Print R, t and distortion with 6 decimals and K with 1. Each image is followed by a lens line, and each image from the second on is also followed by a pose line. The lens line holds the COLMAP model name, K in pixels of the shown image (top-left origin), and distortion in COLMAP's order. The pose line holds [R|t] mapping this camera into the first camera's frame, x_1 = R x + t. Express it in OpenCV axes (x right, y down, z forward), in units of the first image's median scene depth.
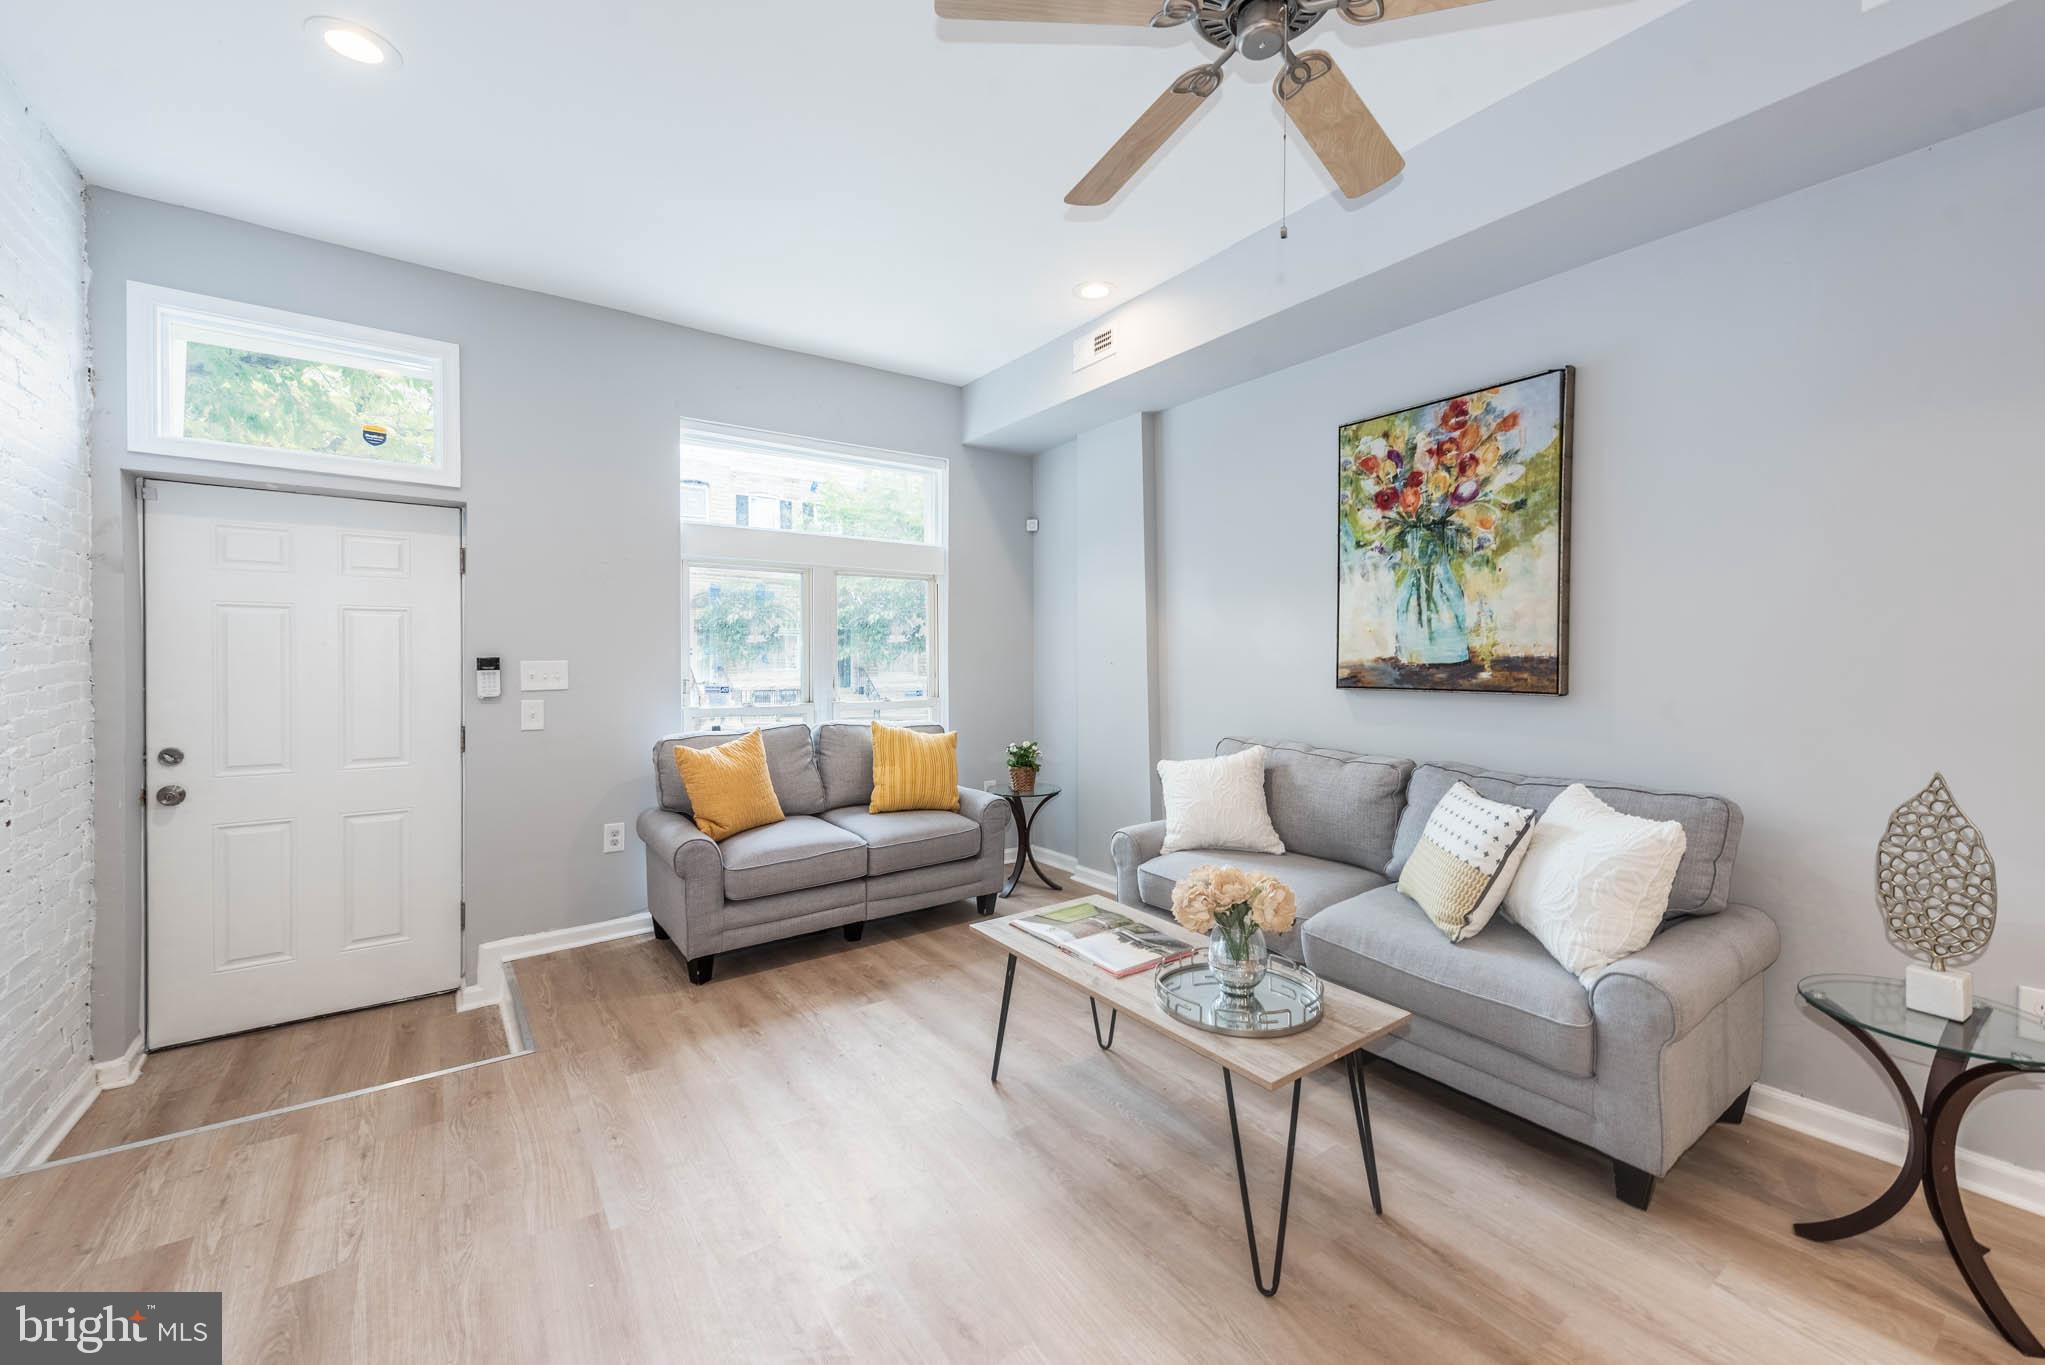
lens RADIAL K [[803.0, 0, 1022.2], [0, 803.0, 670.5], [0, 0, 1]] dist [0.002469, 0.000049]
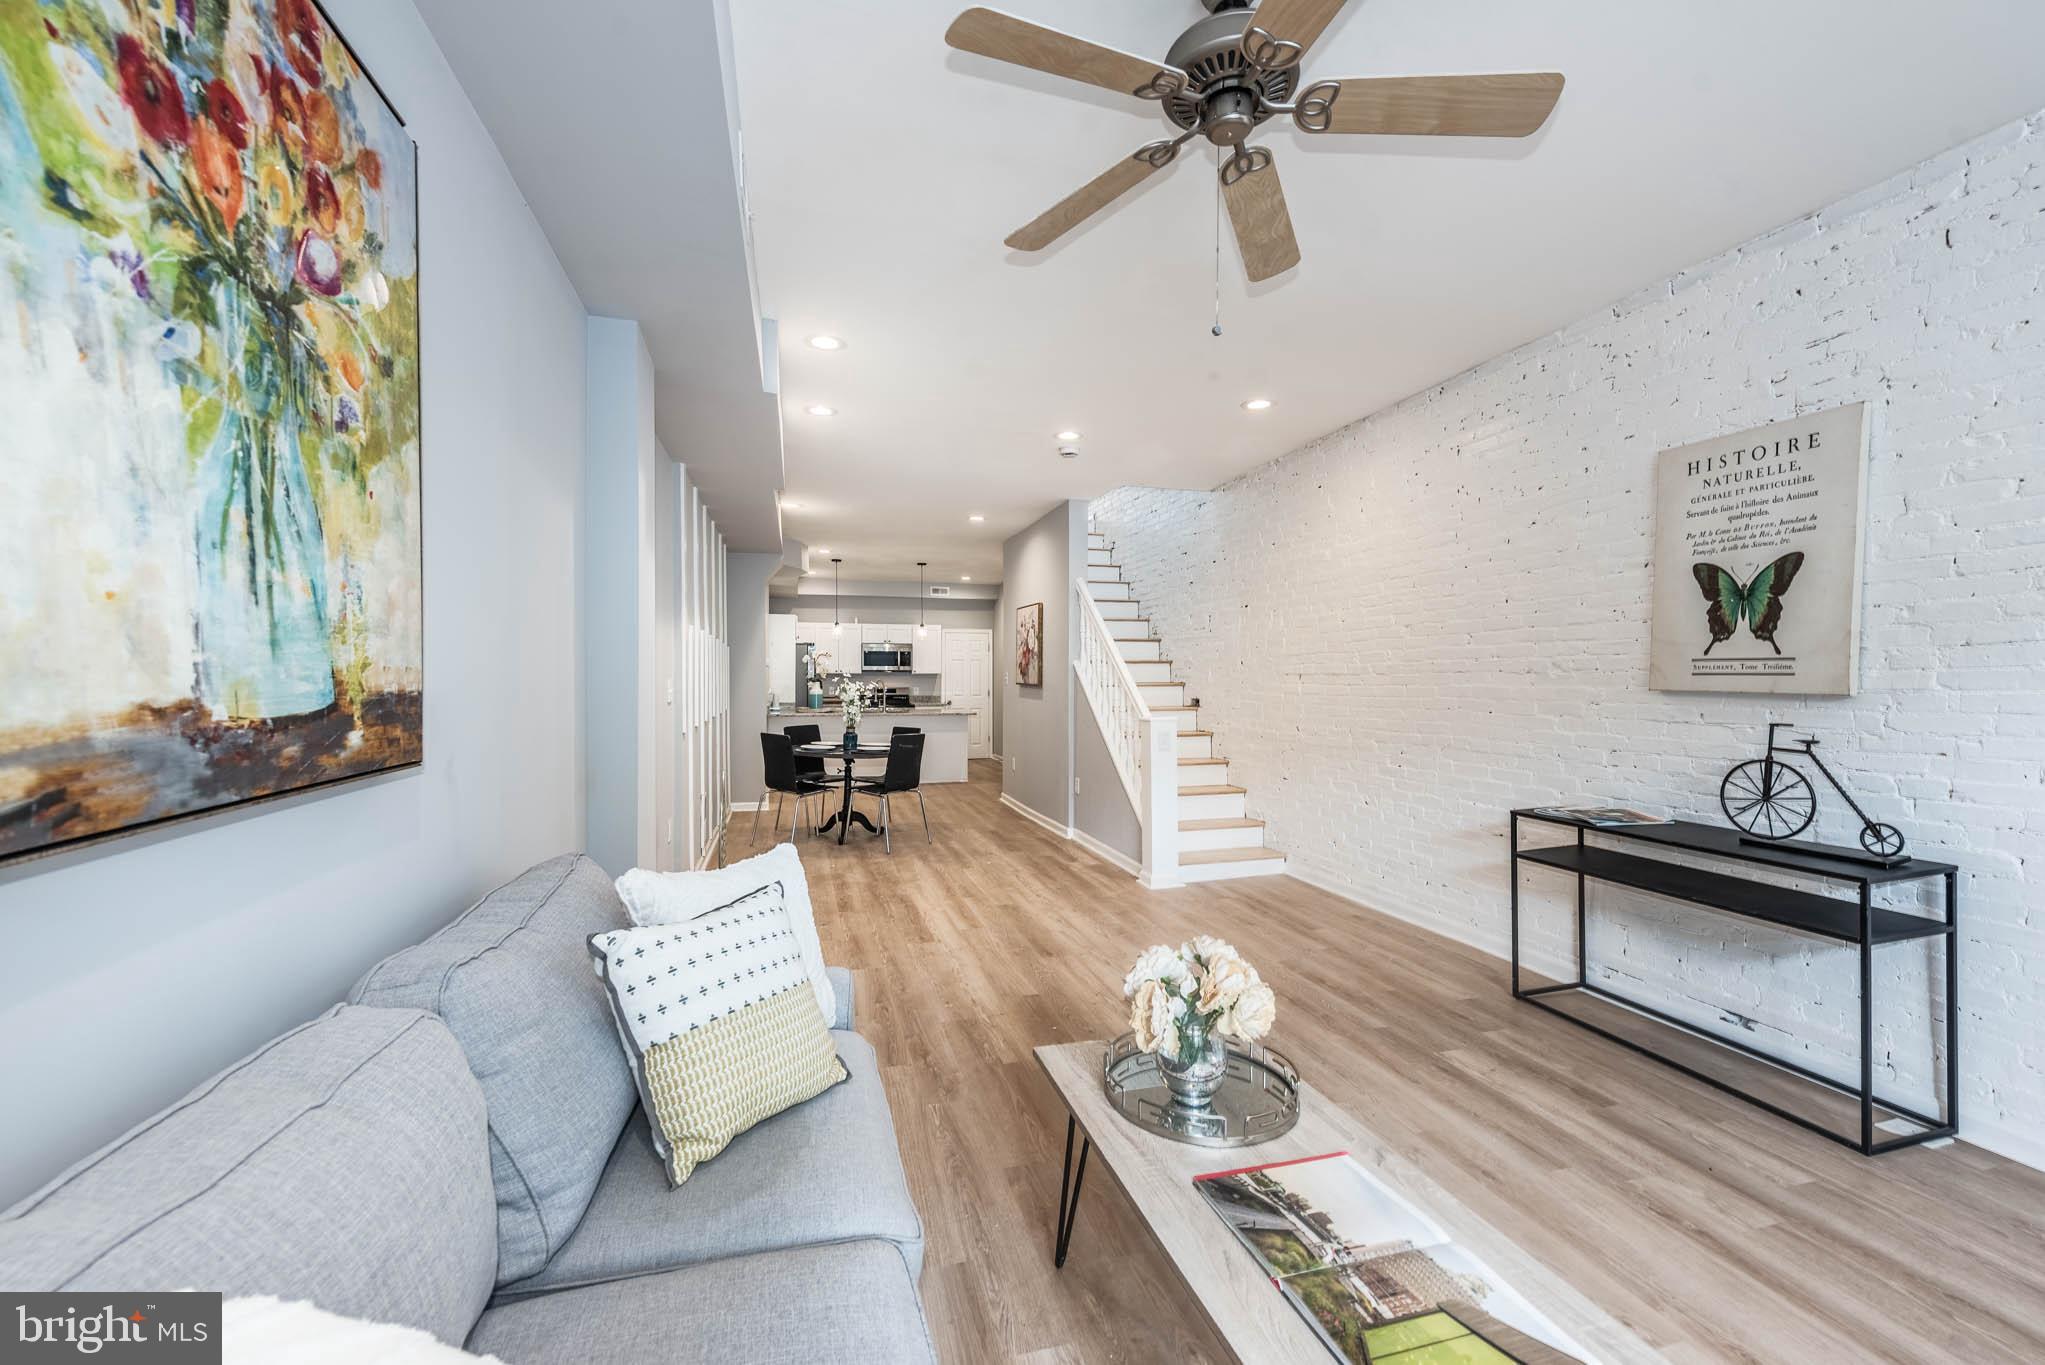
lens RADIAL K [[803.0, 0, 1025.2], [0, 803.0, 684.7], [0, 0, 1]] dist [0.002469, 0.000049]
pose [[-0.942419, -0.002706, 0.334423, 0.103533], [0.006174, 0.999656, 0.025486, -0.028876], [-0.334377, 0.026083, -0.942078, 1.209471]]
